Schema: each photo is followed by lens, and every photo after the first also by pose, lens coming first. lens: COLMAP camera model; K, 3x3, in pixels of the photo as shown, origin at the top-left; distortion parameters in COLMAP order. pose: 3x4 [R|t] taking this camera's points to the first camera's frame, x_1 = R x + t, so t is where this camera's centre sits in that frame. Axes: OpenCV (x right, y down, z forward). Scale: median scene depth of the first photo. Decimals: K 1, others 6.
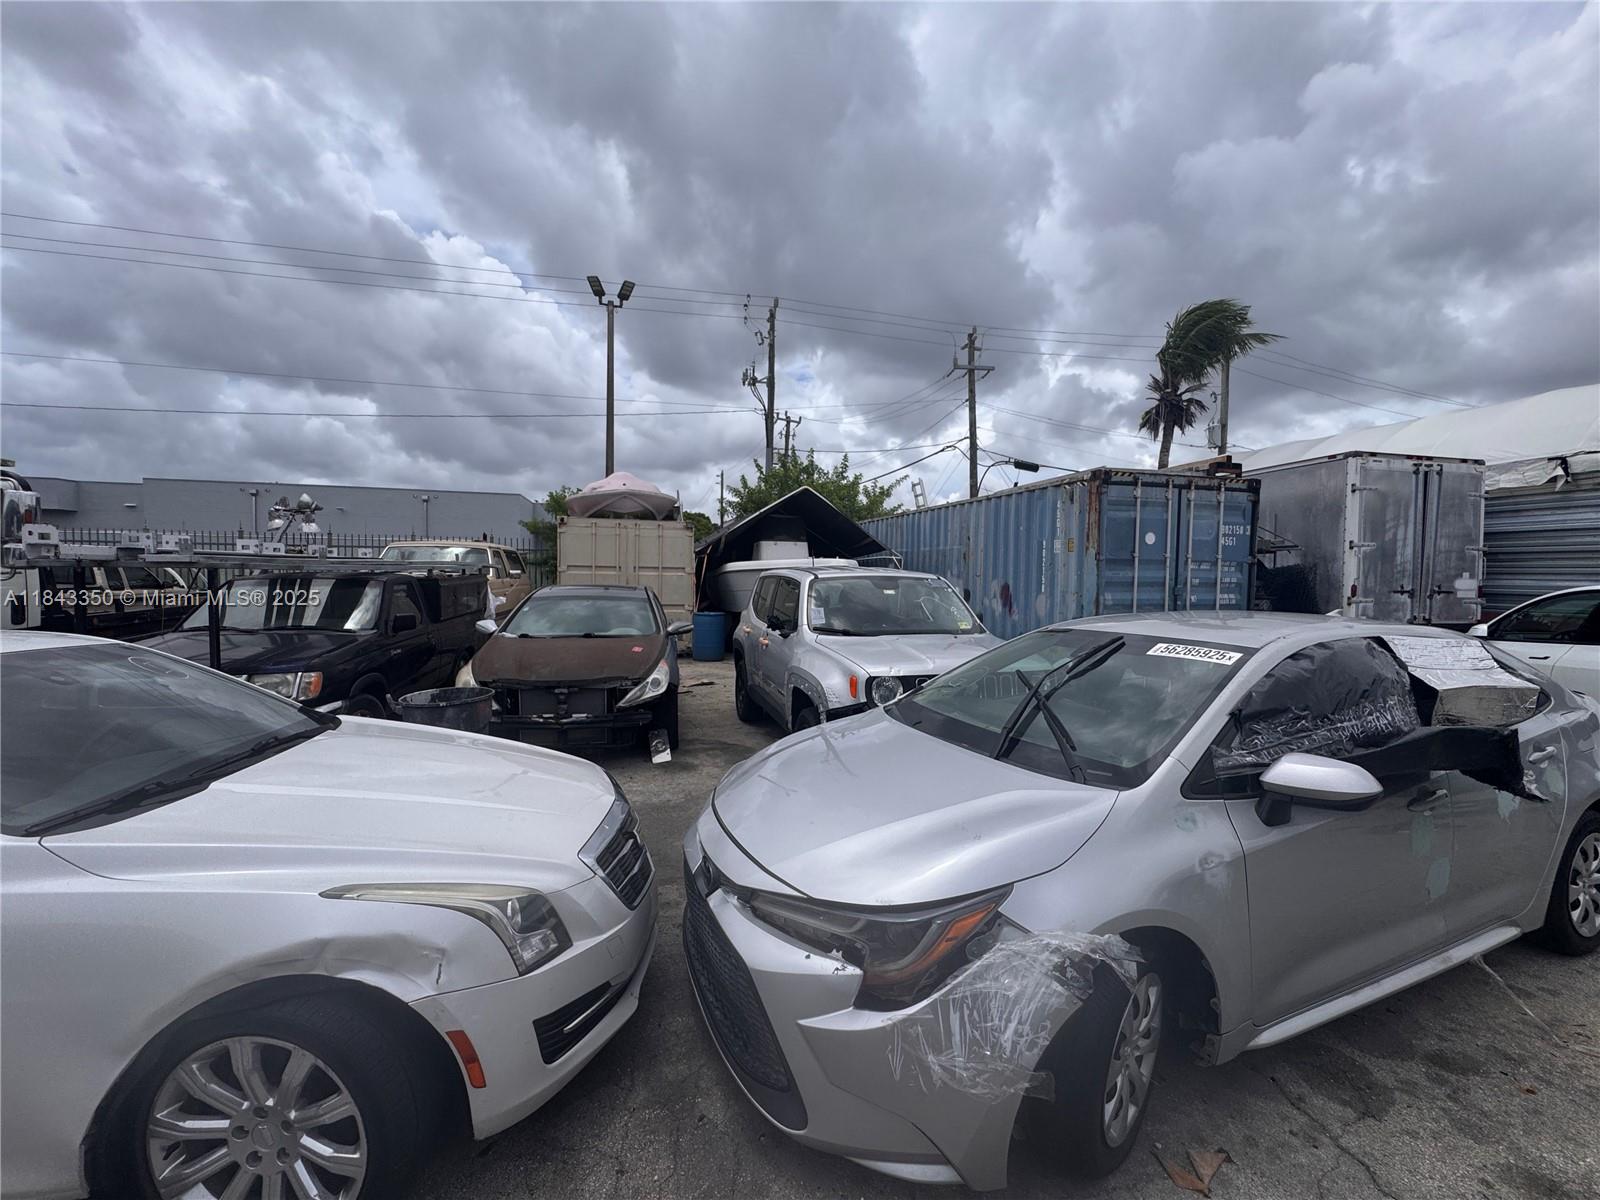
lens RADIAL K [[641.4, 0, 800.0], [0, 641.4, 600.0], [0, 0, 1]] dist [-0.001652, -0.000301]
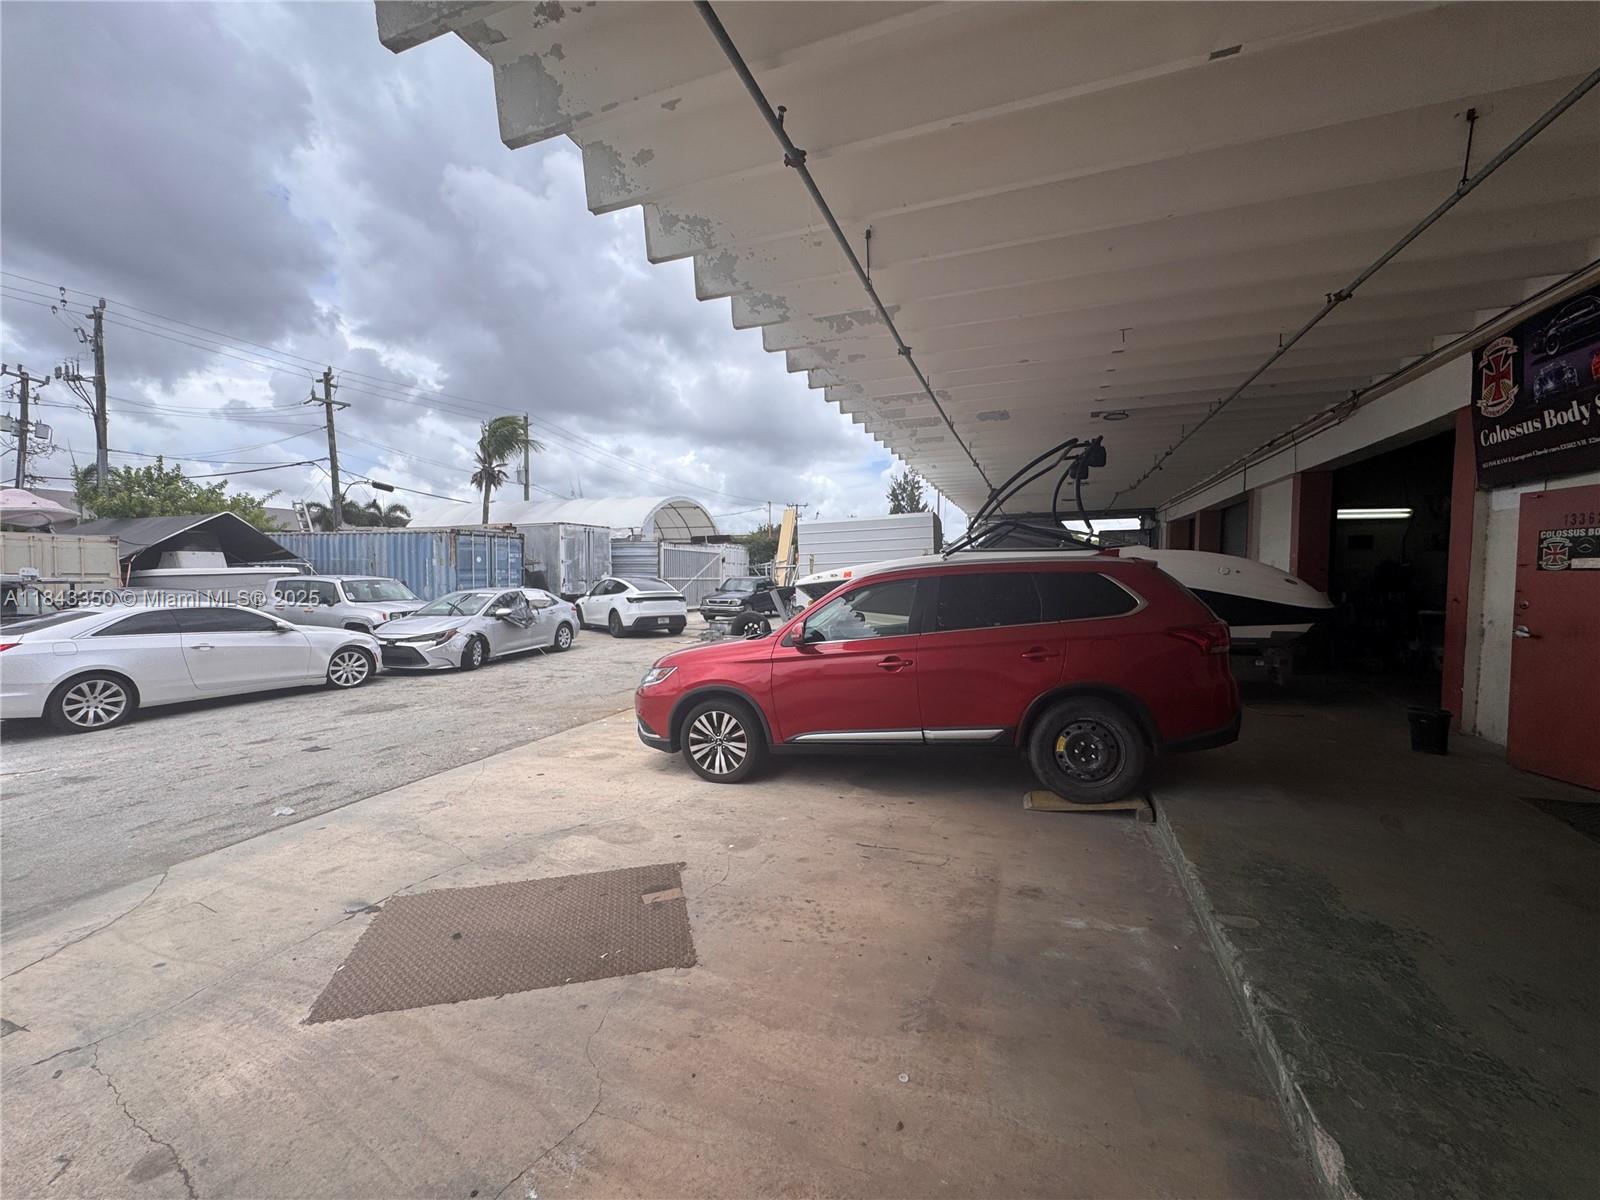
lens RADIAL K [[641.4, 0, 800.0], [0, 641.4, 600.0], [0, 0, 1]] dist [-0.001652, -0.000301]
pose [[0.578894, -0.047808, 0.814000, -0.561127], [0.036631, 0.998797, 0.032610, 0.012214], [-0.814580, 0.010940, 0.579949, -1.072517]]
